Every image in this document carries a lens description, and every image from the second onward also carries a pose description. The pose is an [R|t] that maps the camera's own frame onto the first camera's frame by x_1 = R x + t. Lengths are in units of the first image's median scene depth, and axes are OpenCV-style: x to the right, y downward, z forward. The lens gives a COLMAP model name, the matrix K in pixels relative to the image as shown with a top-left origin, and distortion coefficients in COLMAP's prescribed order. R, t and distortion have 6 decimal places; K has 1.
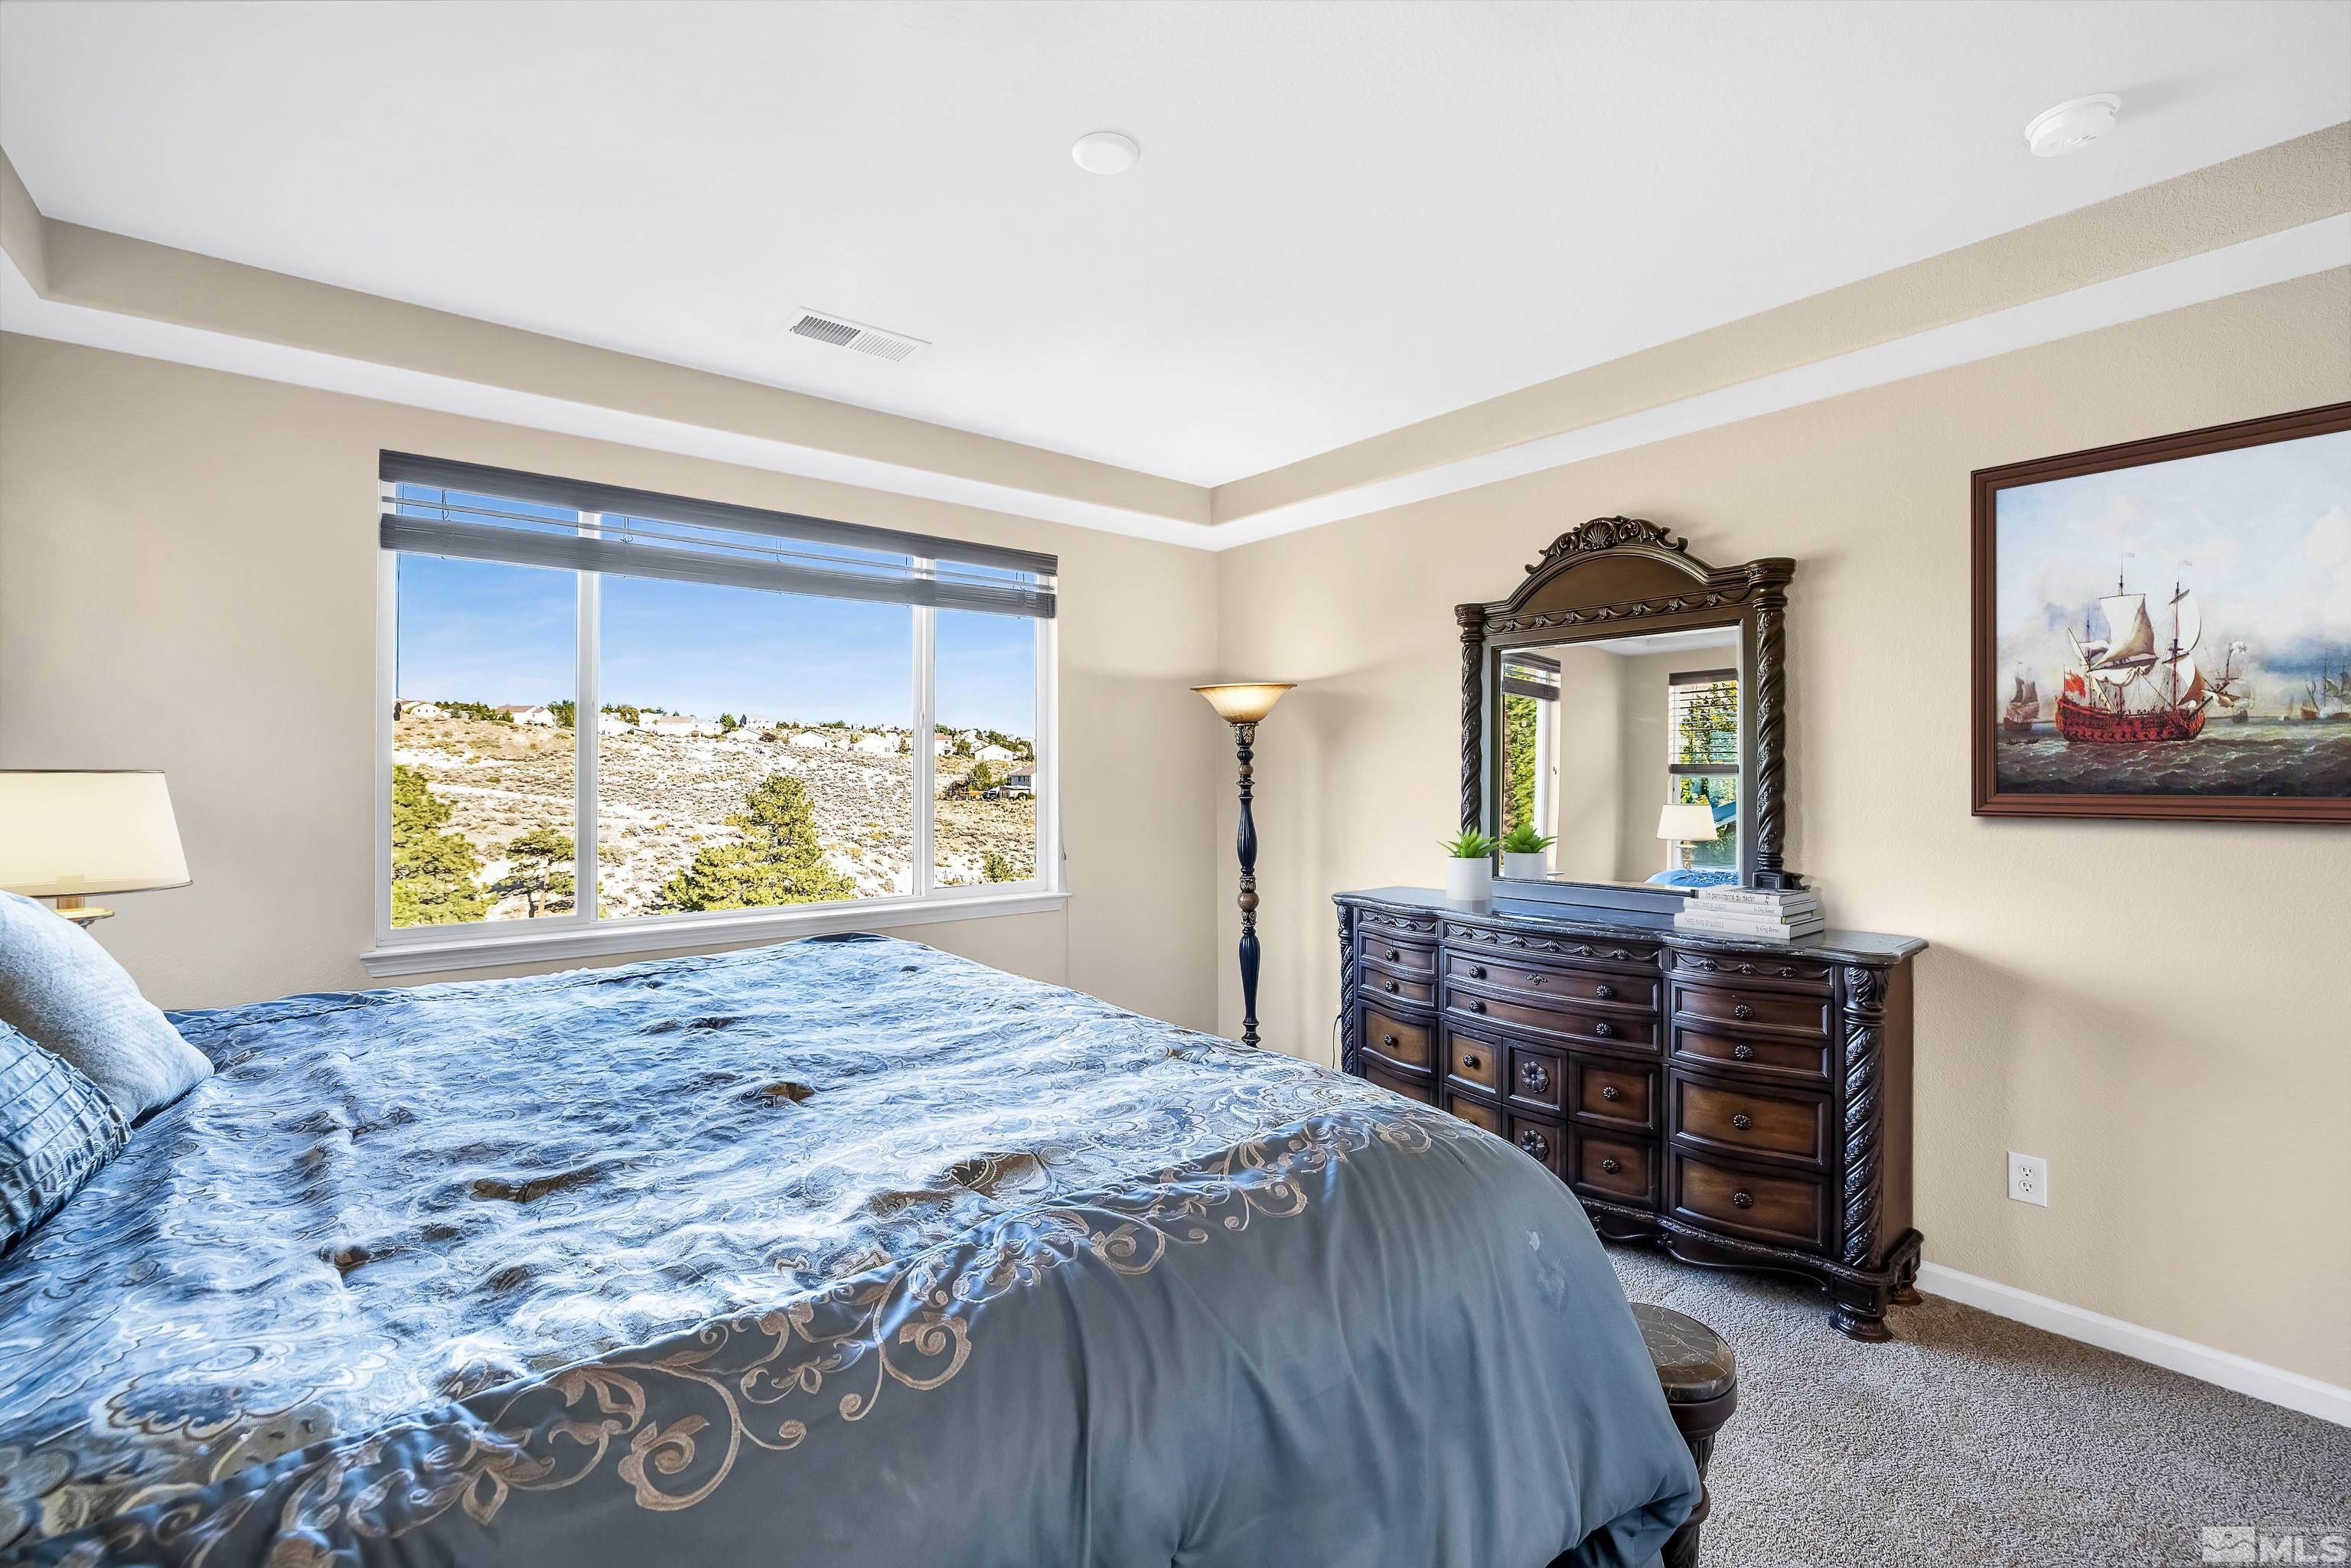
lens RADIAL K [[1031.8, 0, 1174.7], [0, 1031.8, 778.8], [0, 0, 1]] dist [-0.002392, -0.000167]
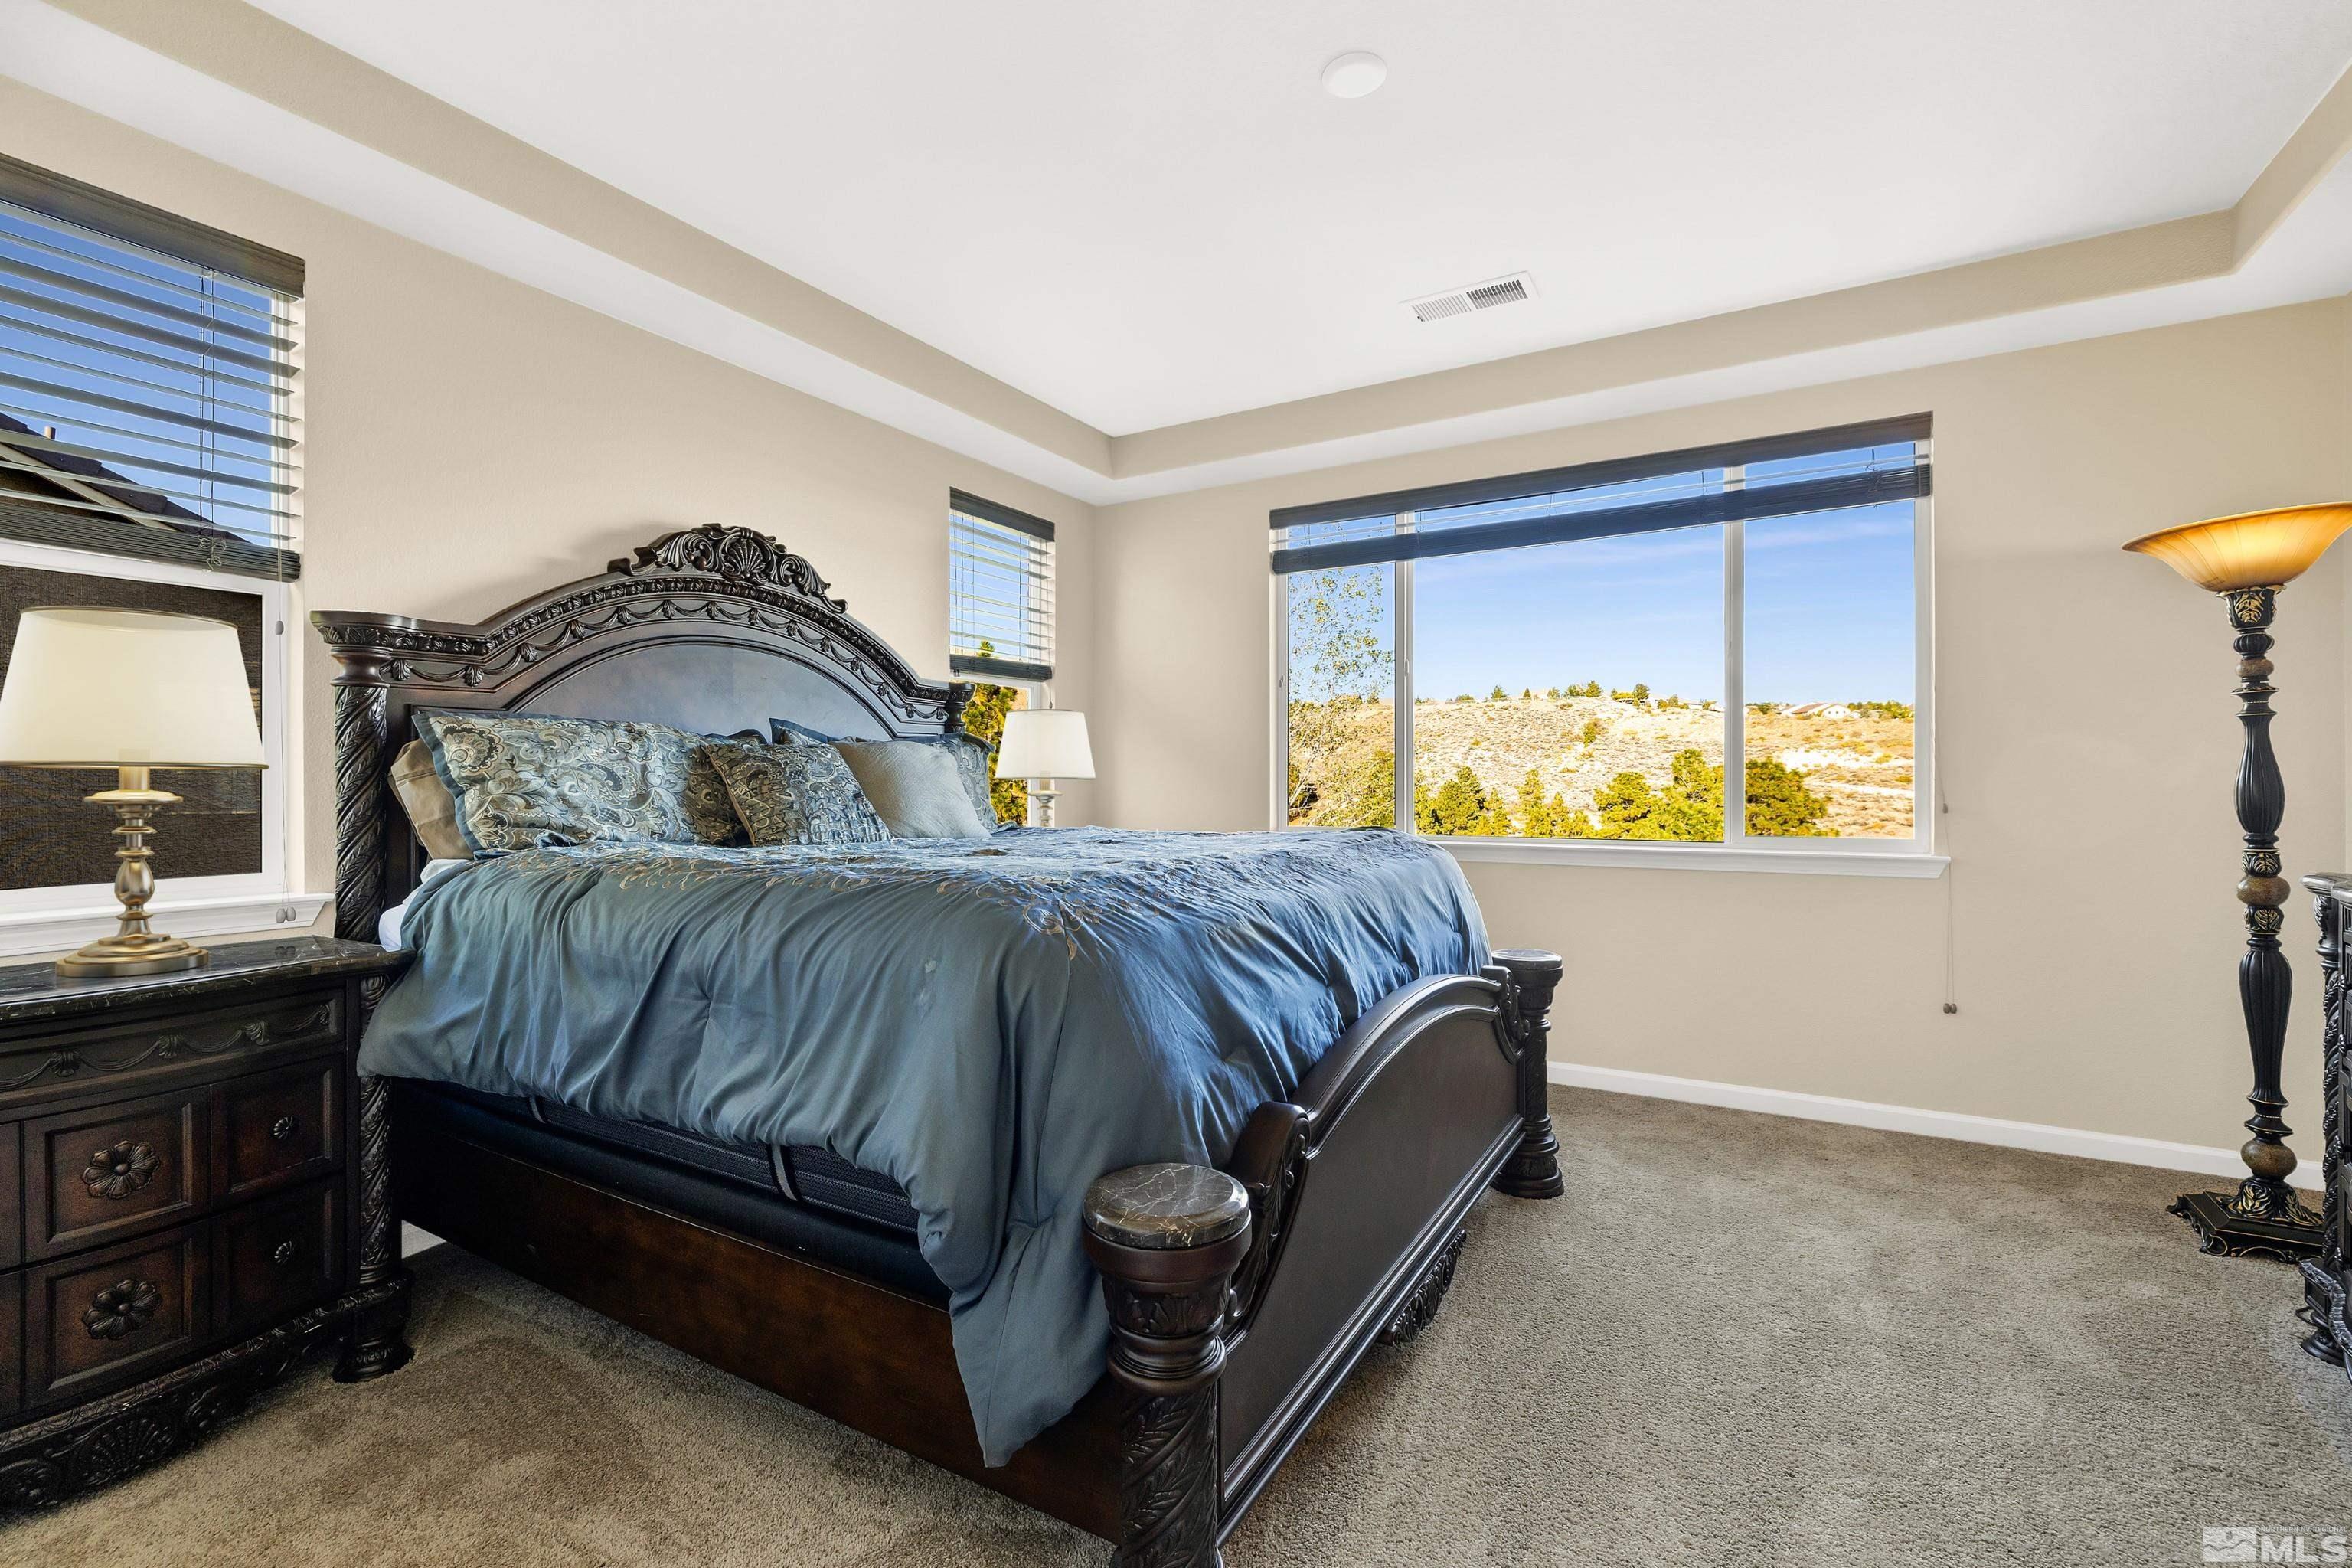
lens RADIAL K [[1032.2, 0, 1173.8], [0, 1032.2, 782.9], [0, 0, 1]] dist [-0.002392, -0.000167]
pose [[0.368101, -0.001455, -0.929785, 0.388783], [0.006042, 0.999981, 0.000827, 0.052839], [0.929766, -0.005922, 0.368103, 0.207482]]
